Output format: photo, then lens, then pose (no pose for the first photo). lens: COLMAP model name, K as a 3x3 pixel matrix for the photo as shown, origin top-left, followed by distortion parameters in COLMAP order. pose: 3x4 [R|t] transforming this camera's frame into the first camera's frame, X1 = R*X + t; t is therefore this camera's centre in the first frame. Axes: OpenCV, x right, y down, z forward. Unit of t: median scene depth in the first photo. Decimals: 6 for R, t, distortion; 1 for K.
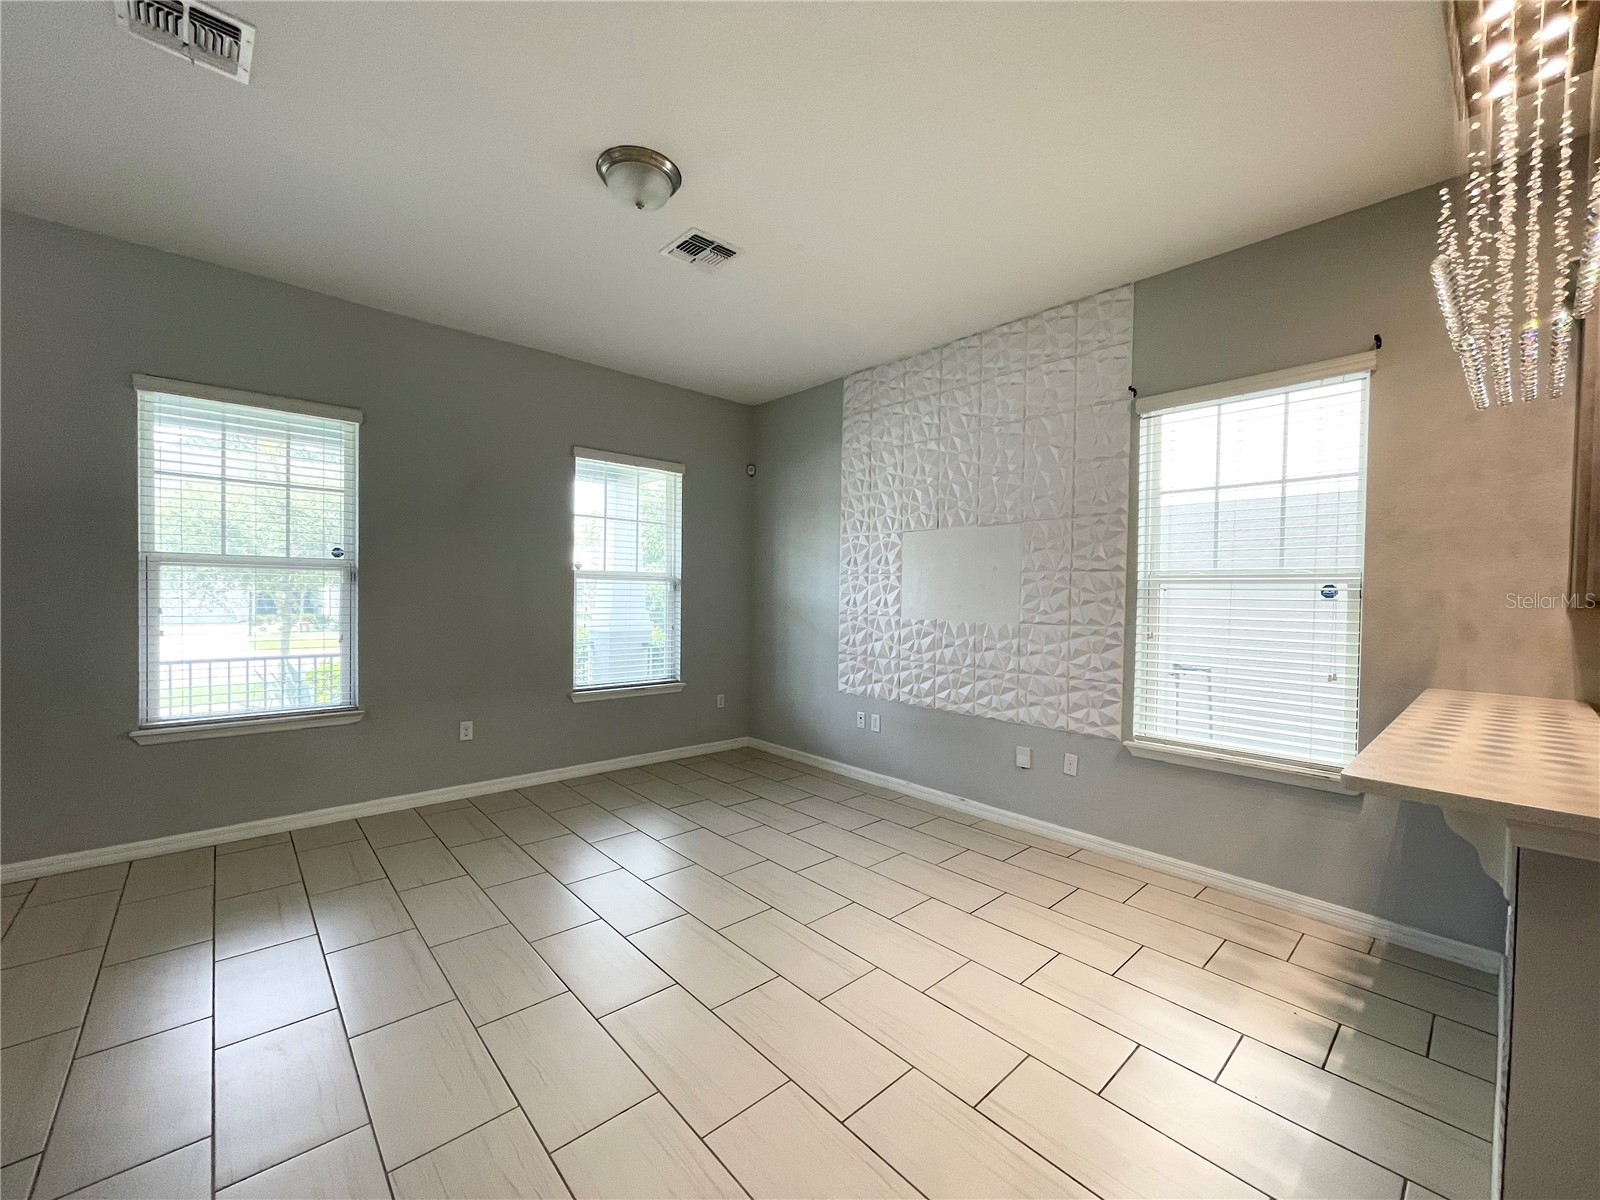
lens RADIAL K [[641.9, 0, 795.0], [0, 641.9, 604.4], [0, 0, 1]] dist [-0.003162, -0.000441]
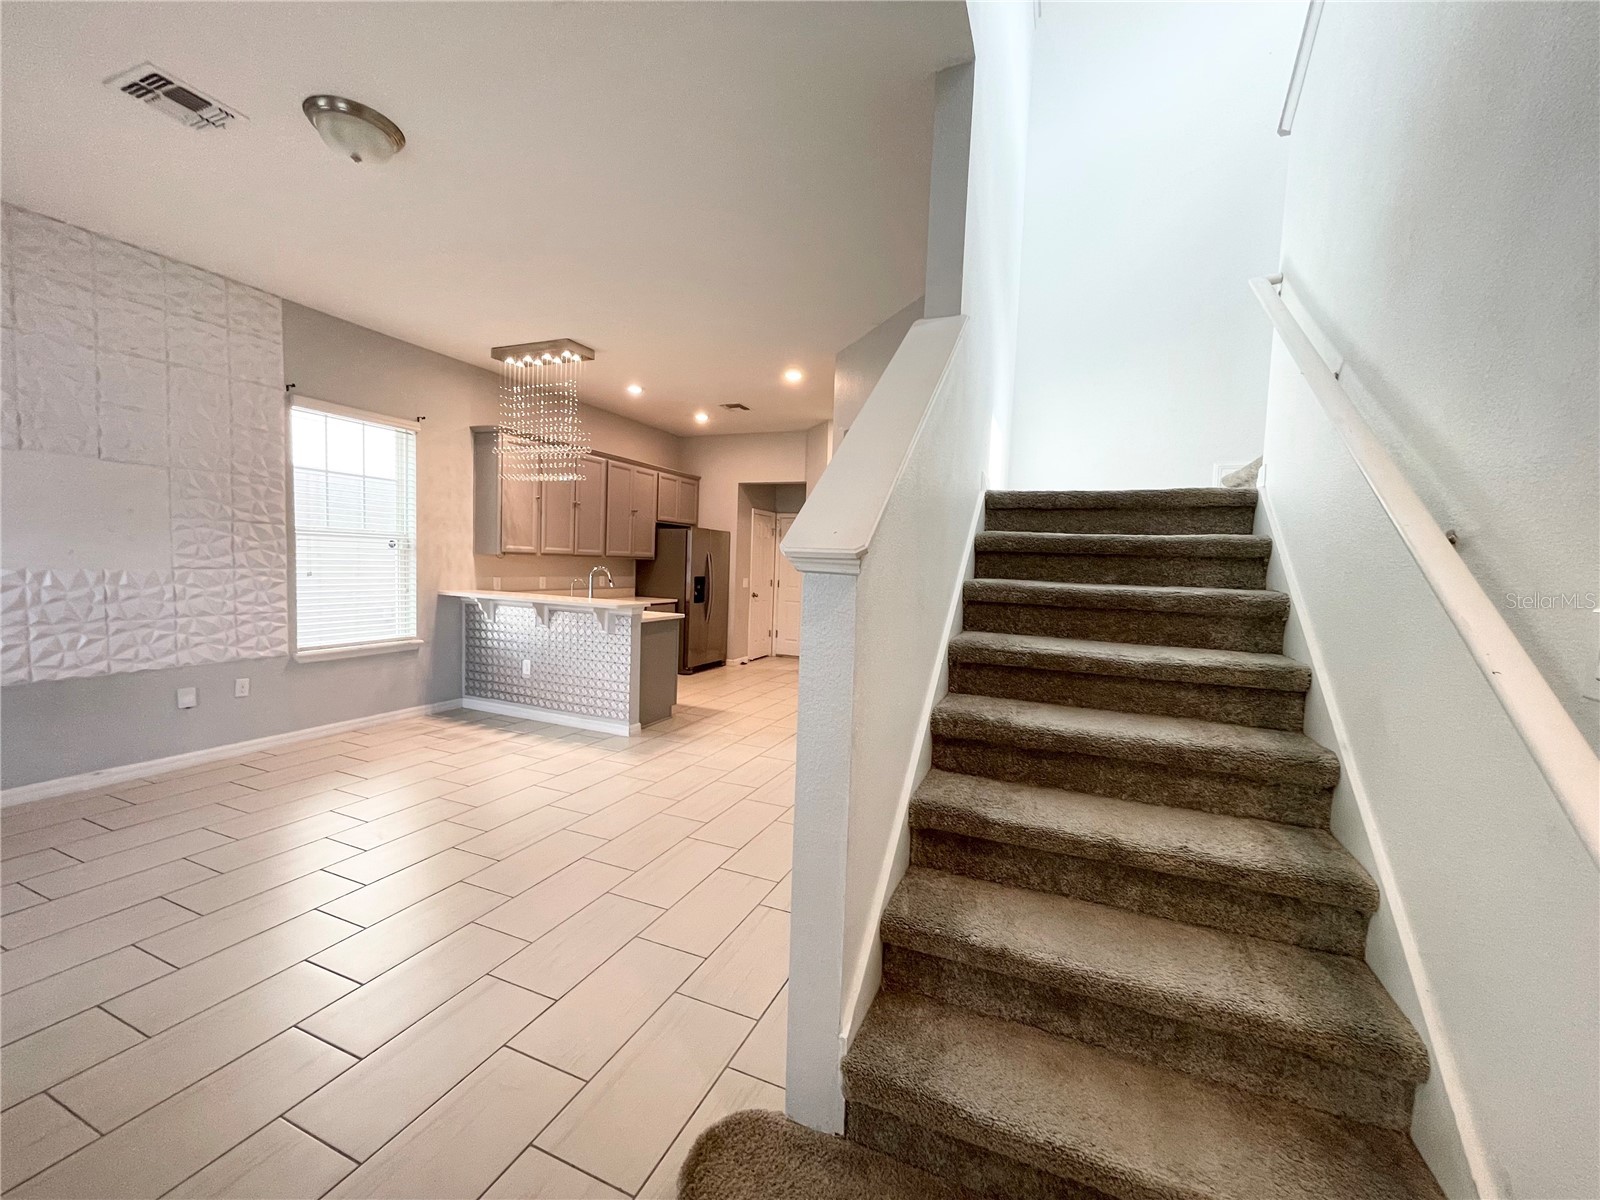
lens RADIAL K [[643.0, 0, 799.8], [0, 643.0, 607.5], [0, 0, 1]] dist [-0.002792, 0.000504]
pose [[-0.424031, -0.092895, 0.900871, -0.985840], [-0.025210, 0.995551, 0.090792, -0.026265], [-0.905297, 0.015787, -0.424486, 0.544202]]
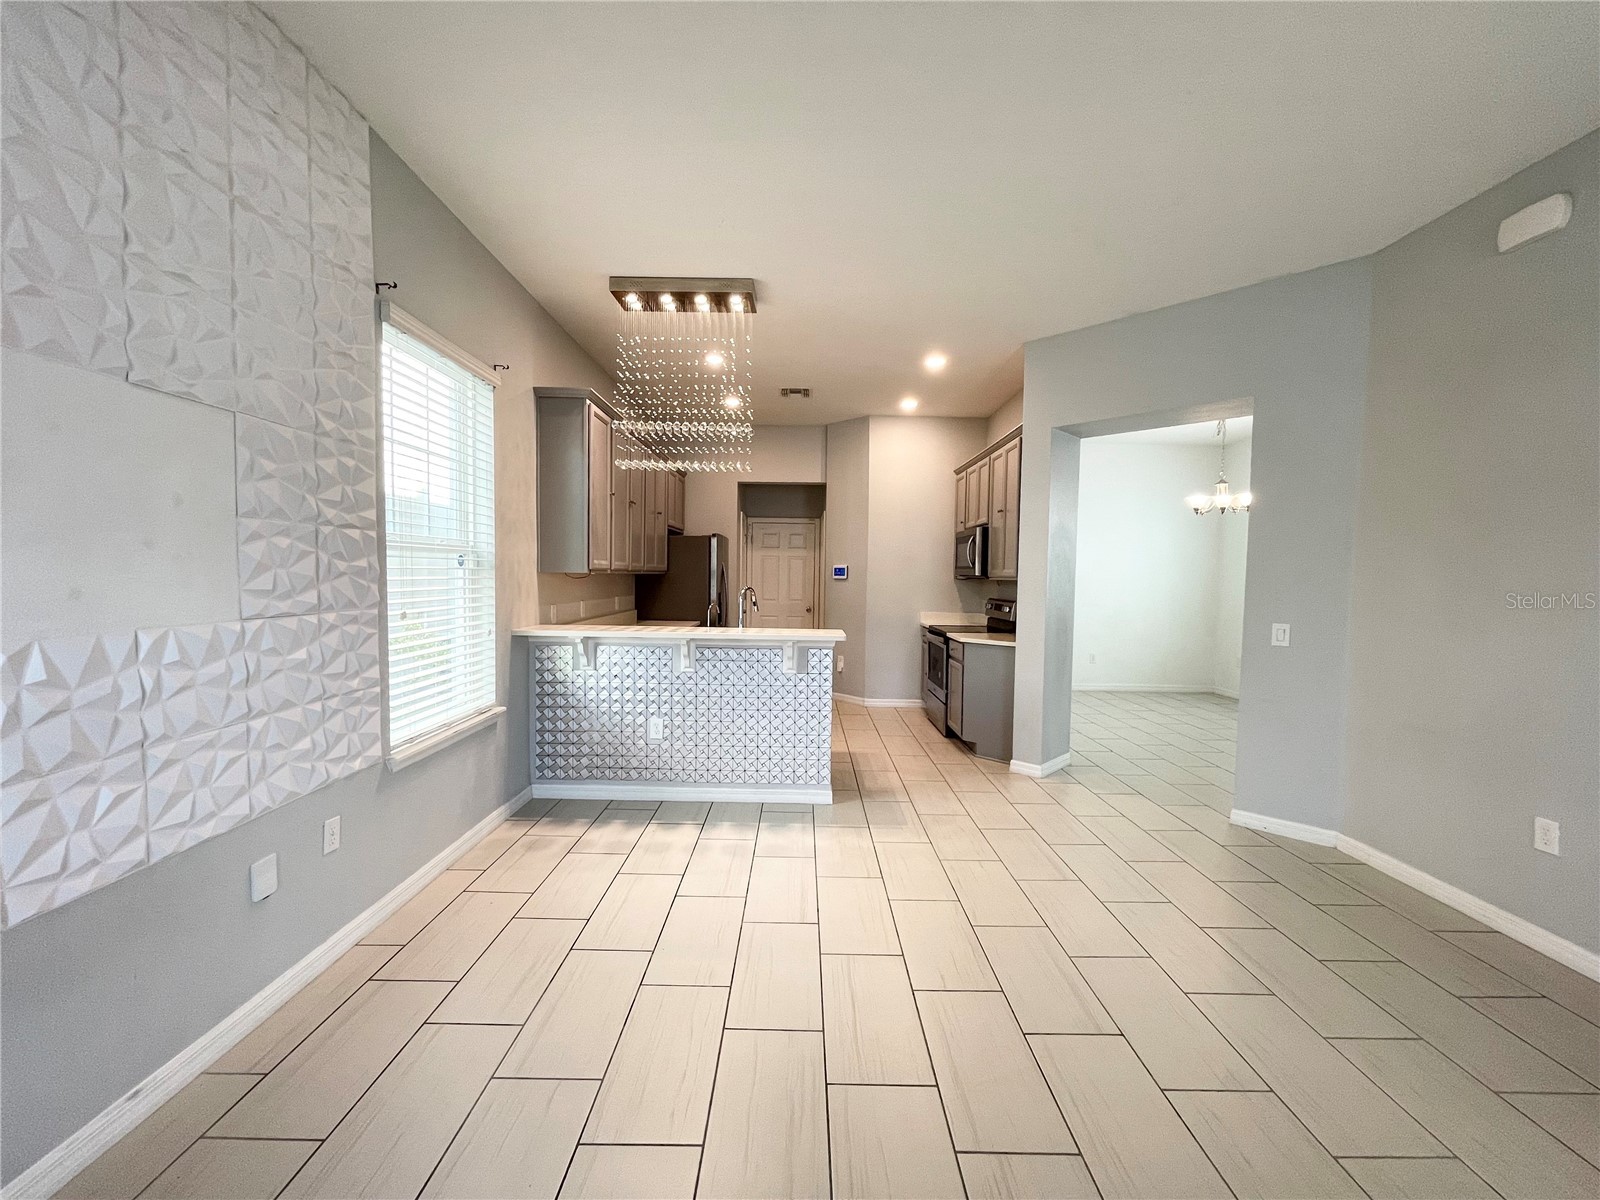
lens RADIAL K [[647.6, 0, 802.8], [0, 647.6, 605.7], [0, 0, 1]] dist [0.000737, 0.000351]
pose [[-0.747211, -0.058296, 0.662025, -0.301343], [-0.012827, 0.997225, 0.073335, -0.023852], [-0.664463, 0.046305, -0.745885, 1.094307]]
